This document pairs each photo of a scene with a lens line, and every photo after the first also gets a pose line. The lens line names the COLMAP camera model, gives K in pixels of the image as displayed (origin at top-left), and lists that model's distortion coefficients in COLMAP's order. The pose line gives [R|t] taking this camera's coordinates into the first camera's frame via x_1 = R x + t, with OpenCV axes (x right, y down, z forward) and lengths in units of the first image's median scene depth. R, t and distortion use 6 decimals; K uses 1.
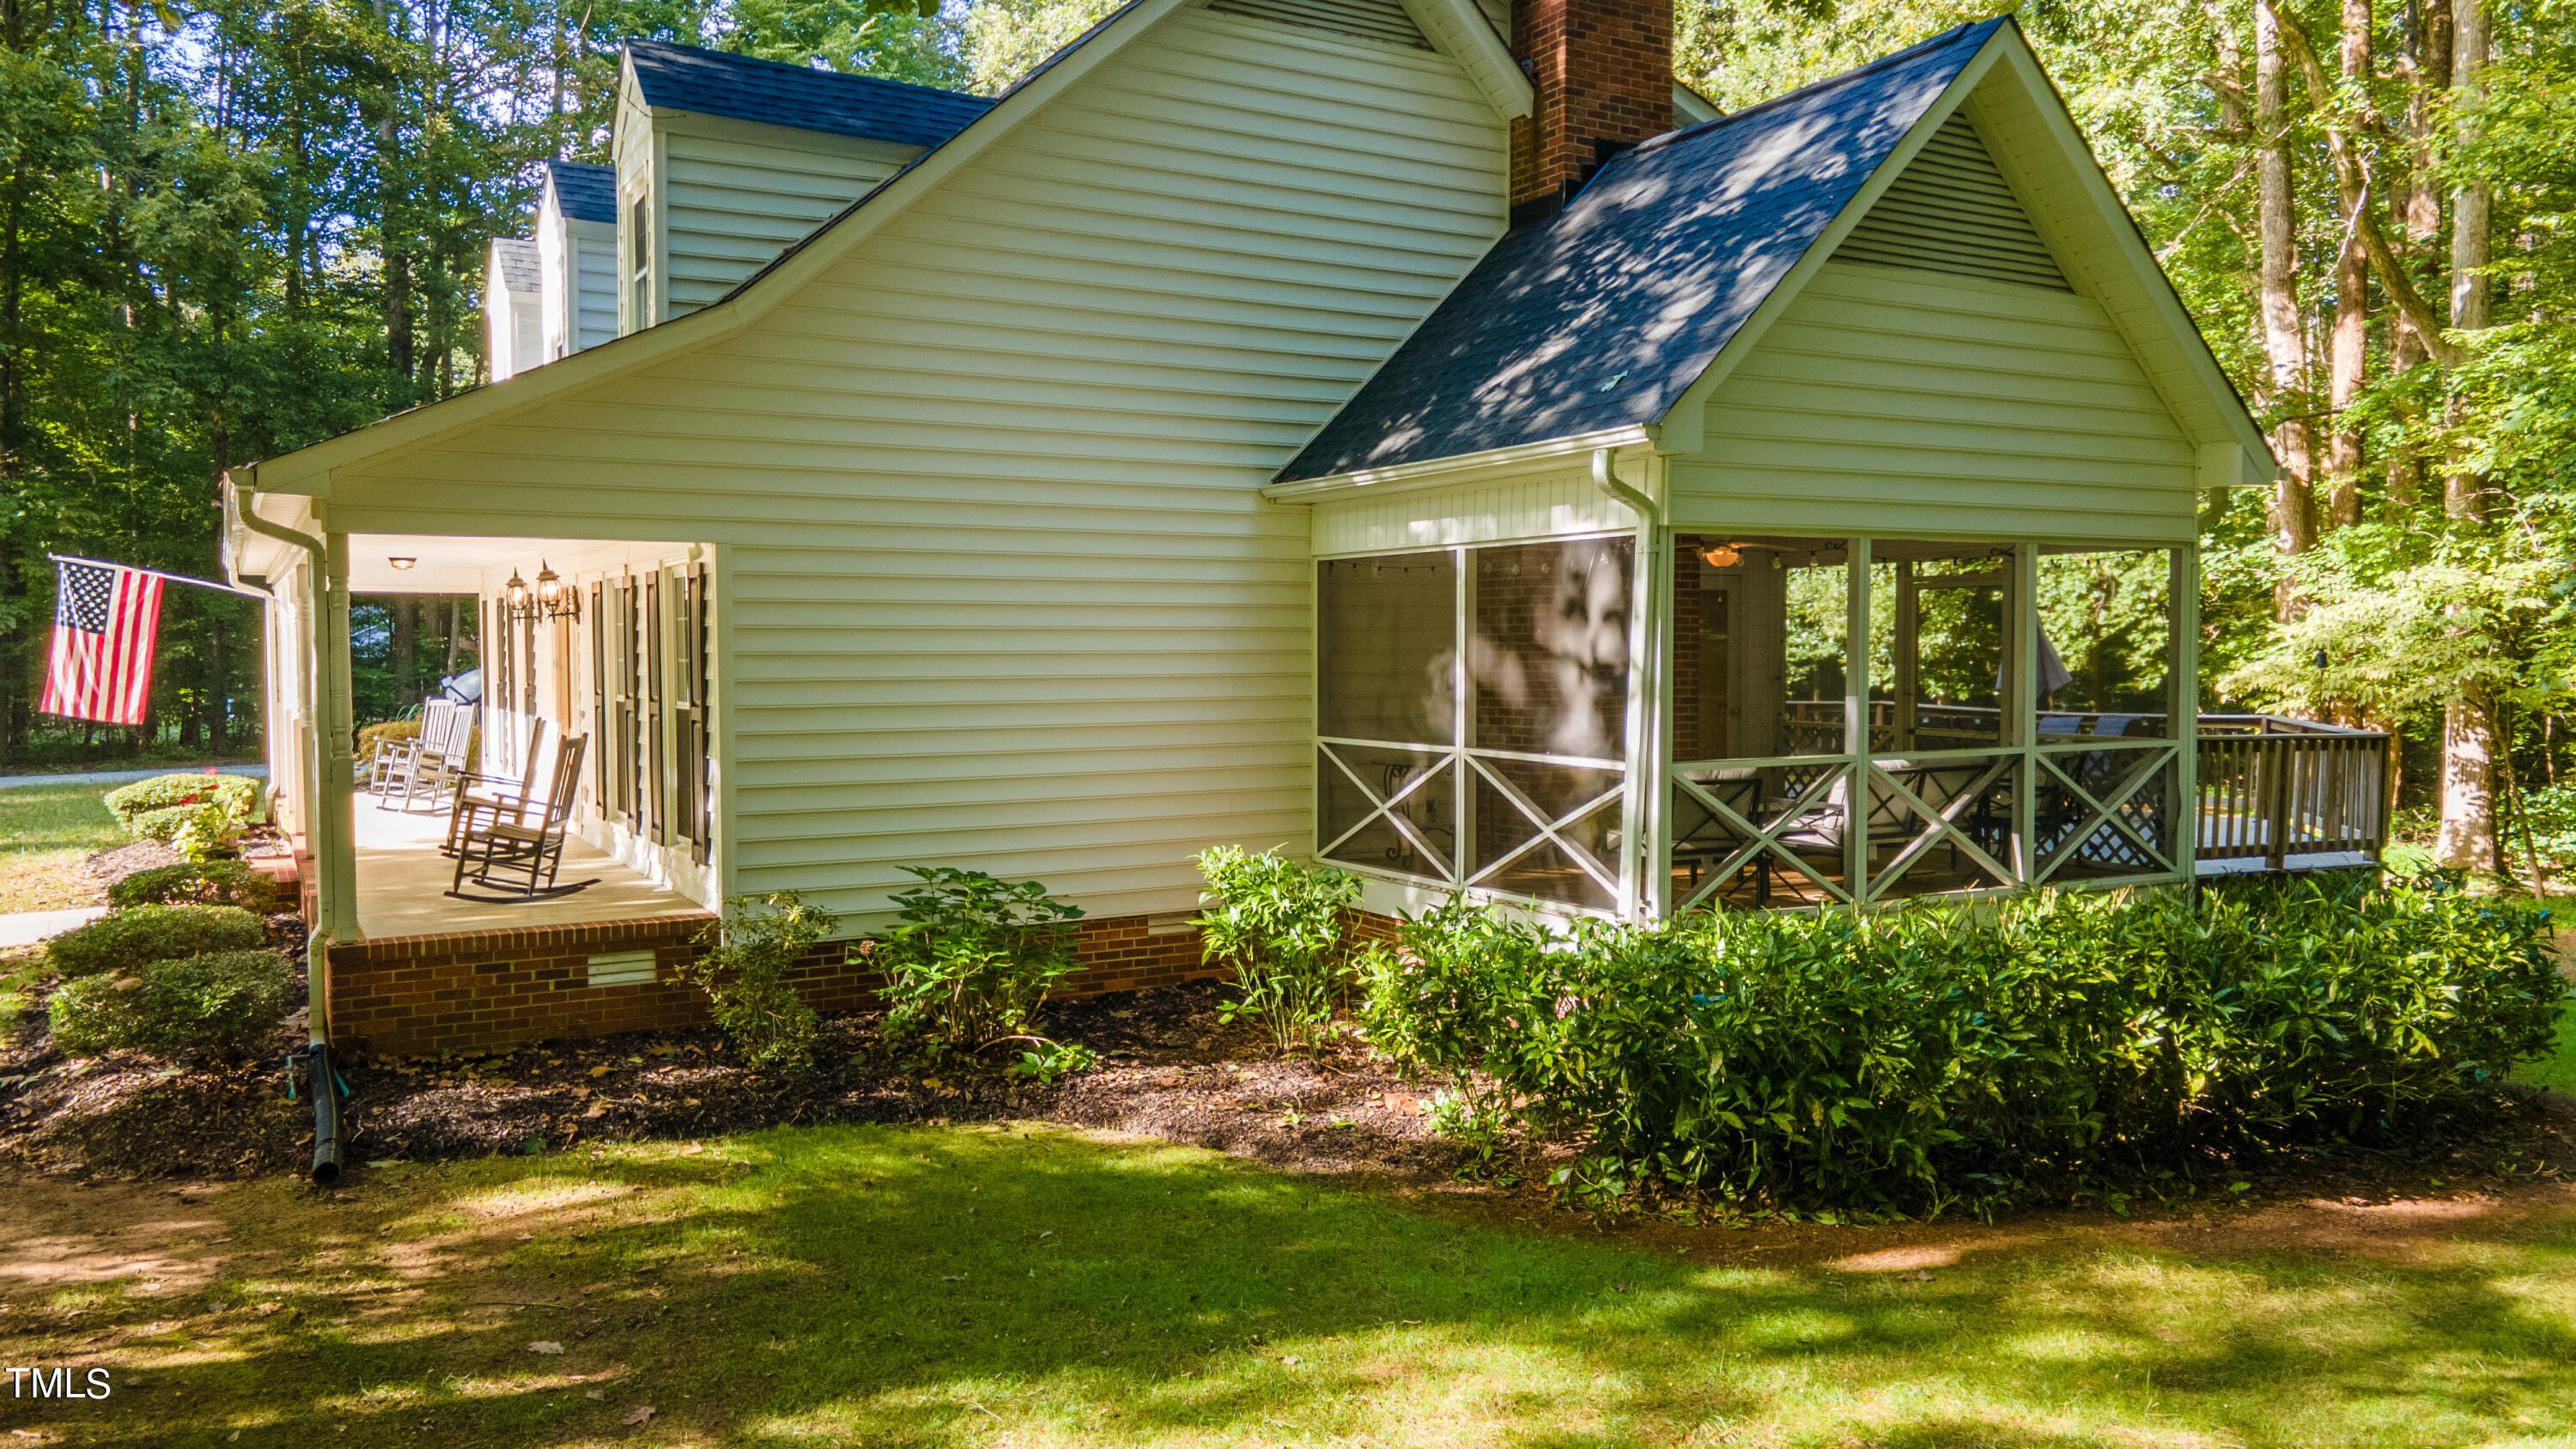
lens RADIAL K [[1877.5, 0, 1287.2], [0, 1877.5, 719.1], [0, 0, 1]] dist [0.028393, 0.032026]
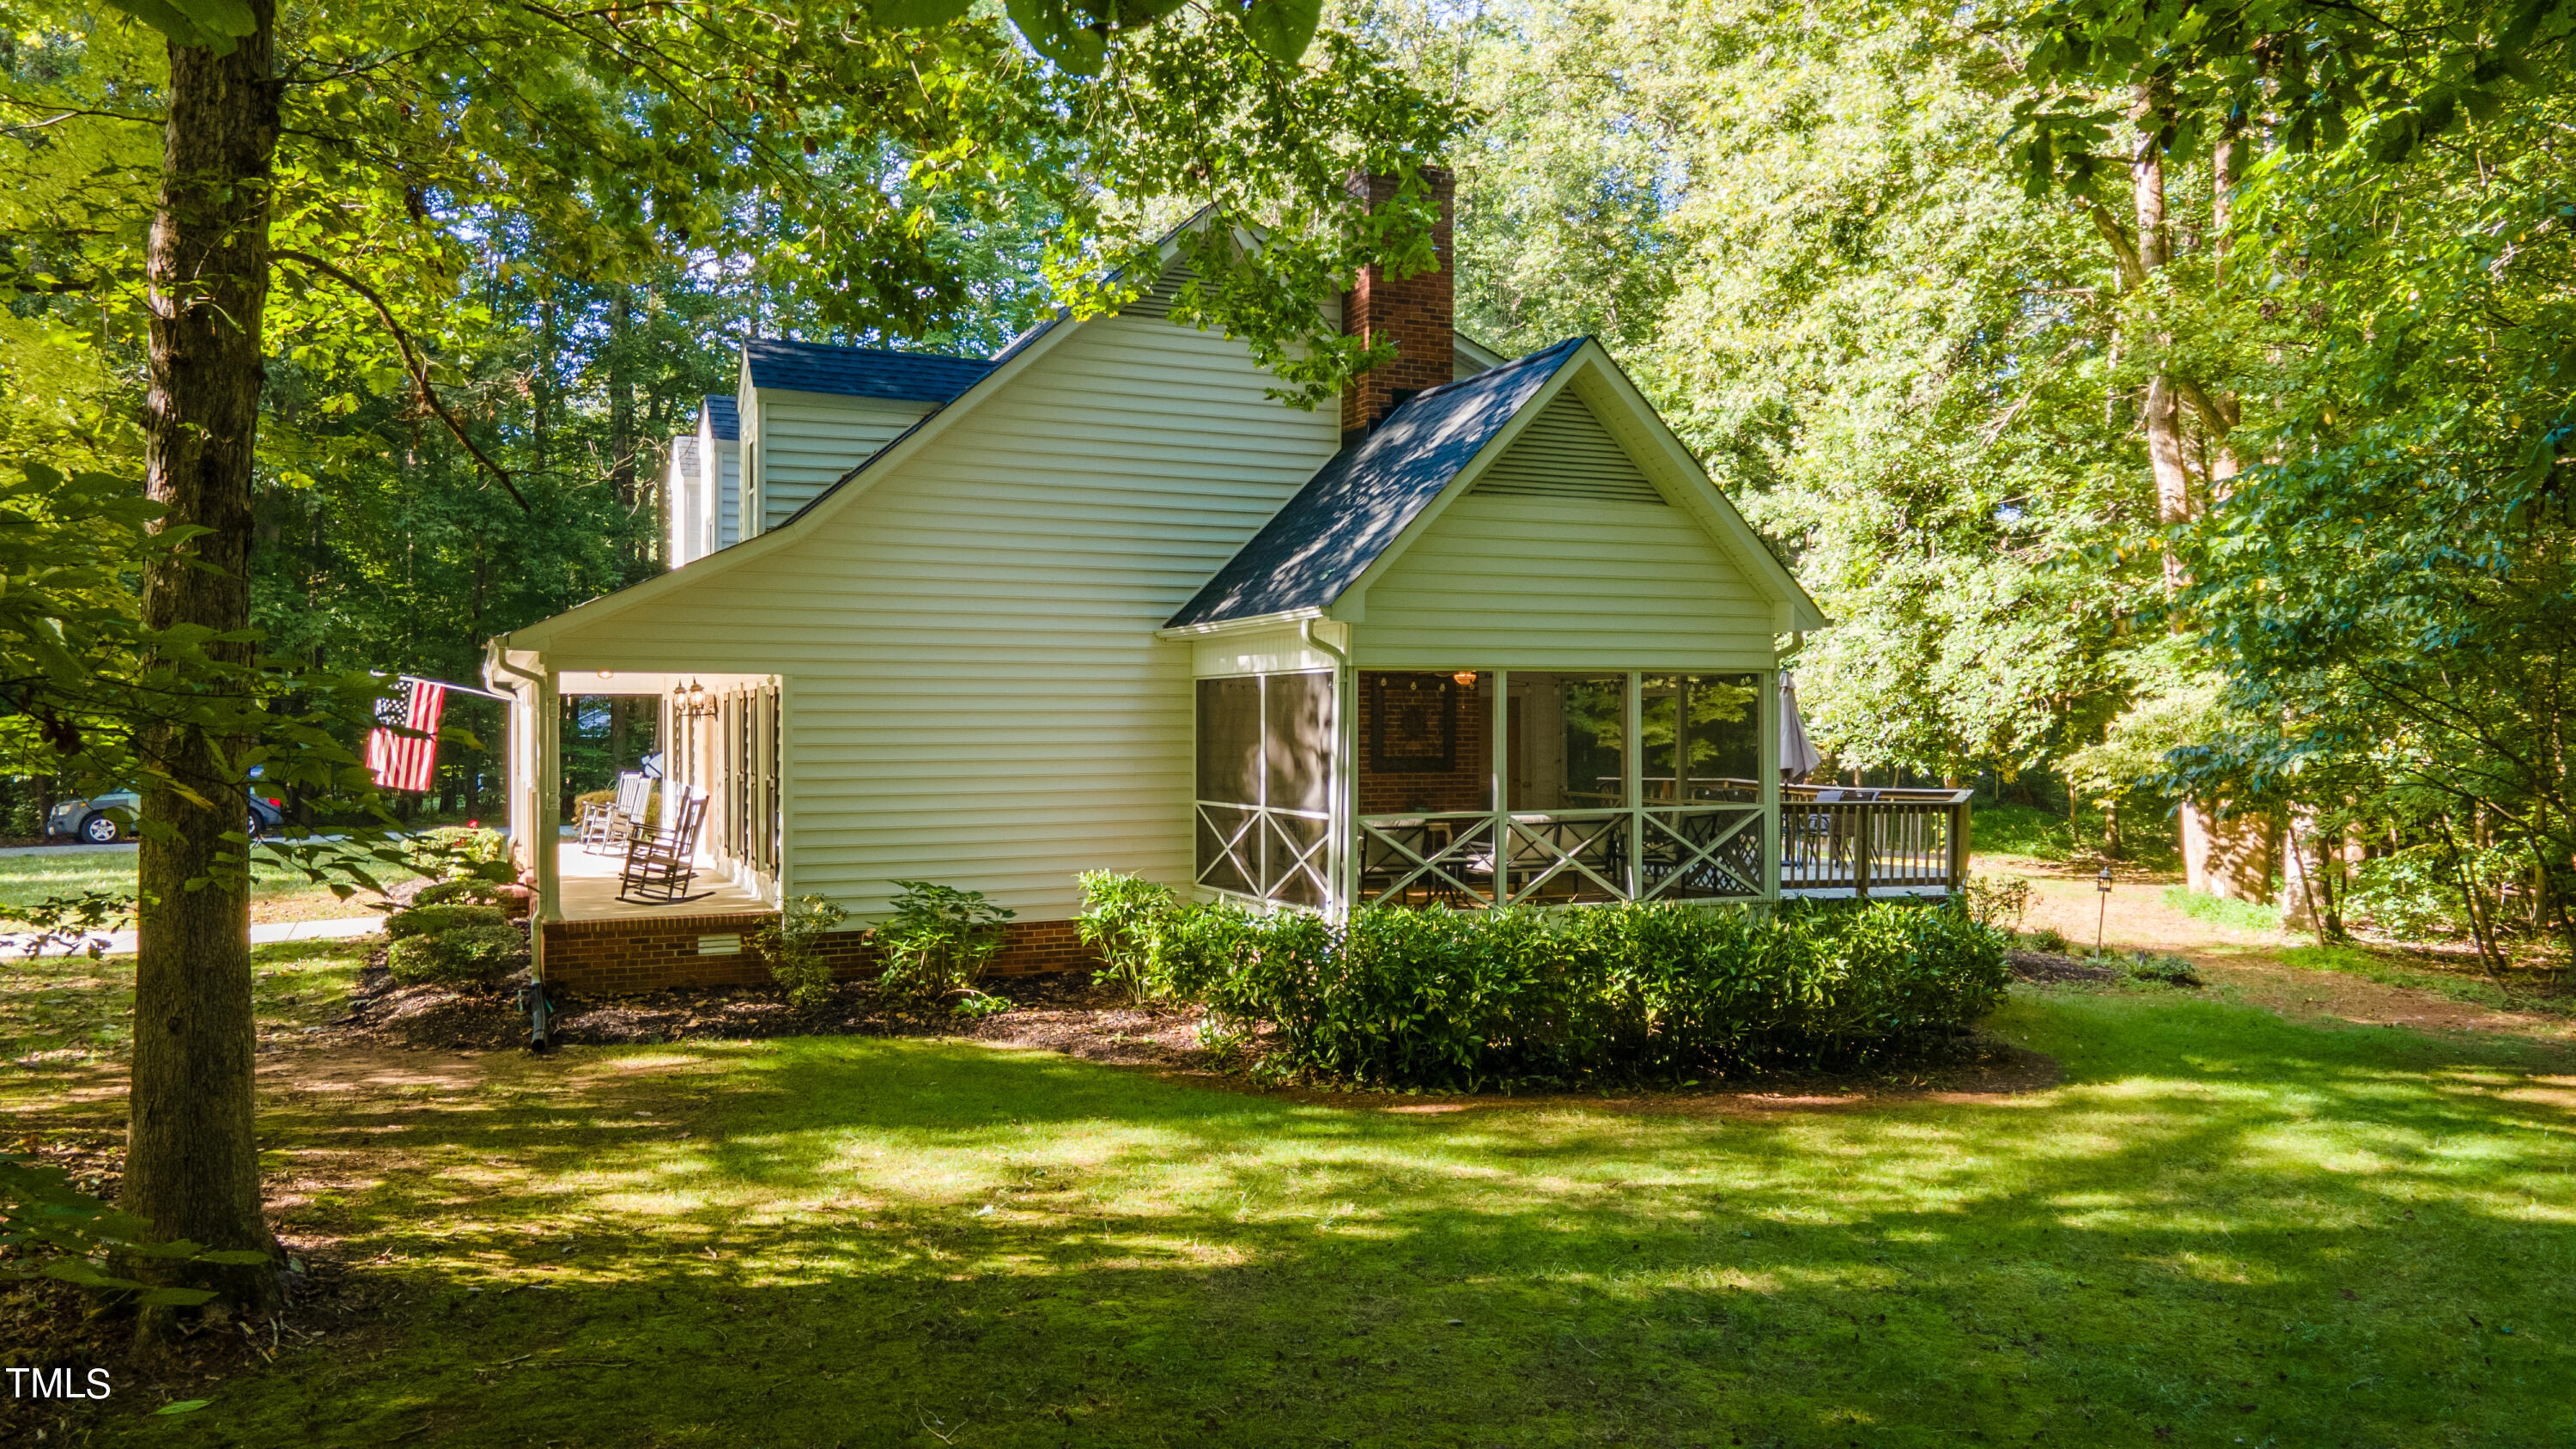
lens RADIAL K [[1877.5, 0, 1300.6], [0, 1877.5, 725.2], [0, 0, 1]] dist [0.028393, 0.032026]
pose [[0.995238, -0.000210, -0.097476, 0.279390], [-0.003498, 0.999277, -0.037862, 0.006650], [0.097413, 0.038022, 0.994517, -0.518168]]
